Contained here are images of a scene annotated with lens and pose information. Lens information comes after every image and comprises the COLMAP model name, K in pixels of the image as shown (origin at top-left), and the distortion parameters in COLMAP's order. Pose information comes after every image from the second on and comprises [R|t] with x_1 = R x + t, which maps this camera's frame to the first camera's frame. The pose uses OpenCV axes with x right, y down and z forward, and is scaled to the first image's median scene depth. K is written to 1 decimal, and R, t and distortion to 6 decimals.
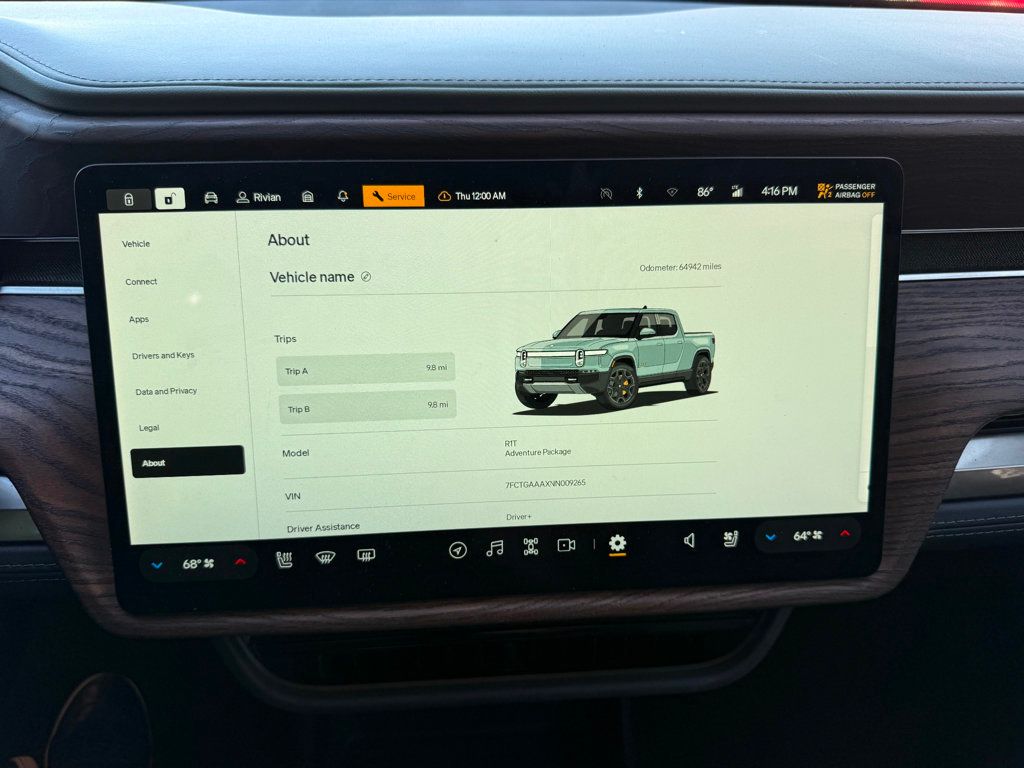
lens RADIAL K [[725.6, 0, 512.0], [0, 725.6, 384.0], [0, 0, 1]] dist [0.022563, -0.004336]
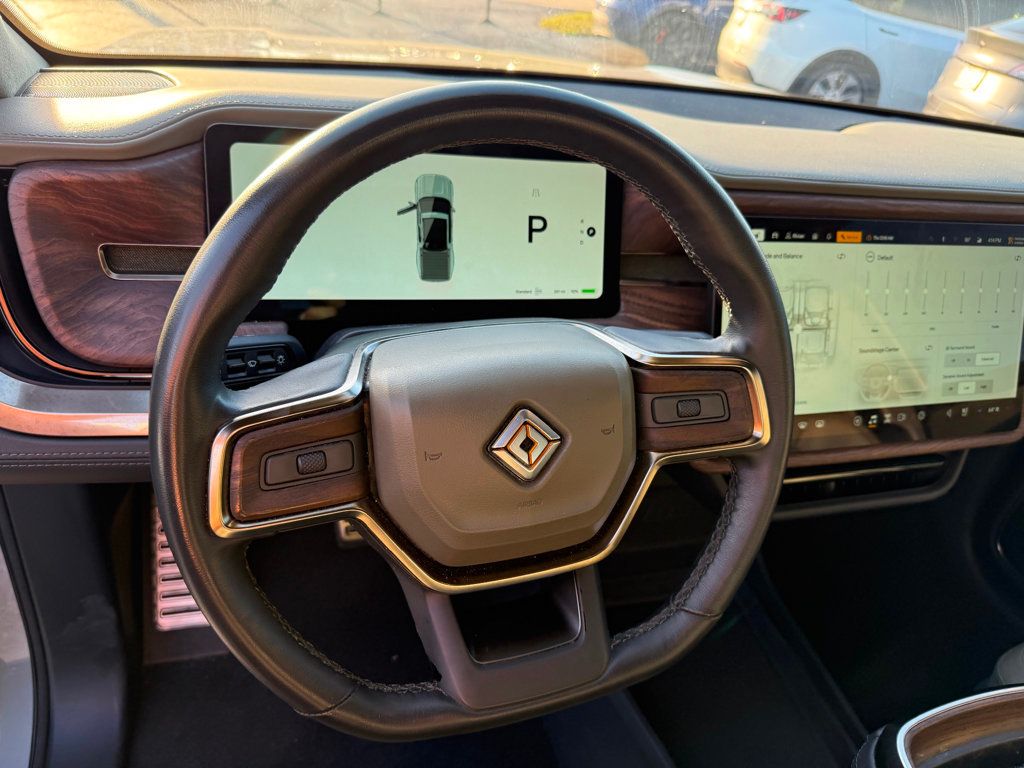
lens RADIAL K [[705.2, 0, 512.0], [0, 705.2, 384.0], [0, 0, 1]] dist [0.003773, -0.000235]
pose [[0.966291, -0.020869, 0.256605, -1.432786], [0.026627, 0.999465, -0.018983, 0.142837], [-0.256072, 0.025176, 0.966330, -0.568562]]
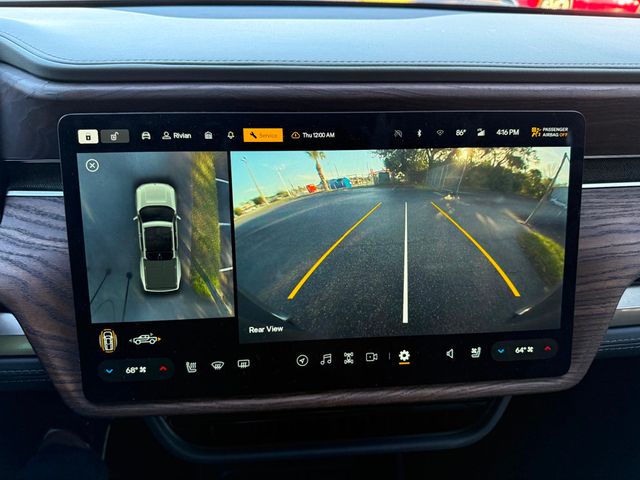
lens RADIAL K [[453.5, 0, 320.0], [0, 453.5, 240.0], [0, 0, 1]] dist [0.022563, -0.004336]
pose [[0.999931, 0.000320, 0.011784, -0.047992], [-0.000216, 0.999961, -0.008826, -0.021643], [-0.011786, 0.008823, 0.999892, 0.020211]]
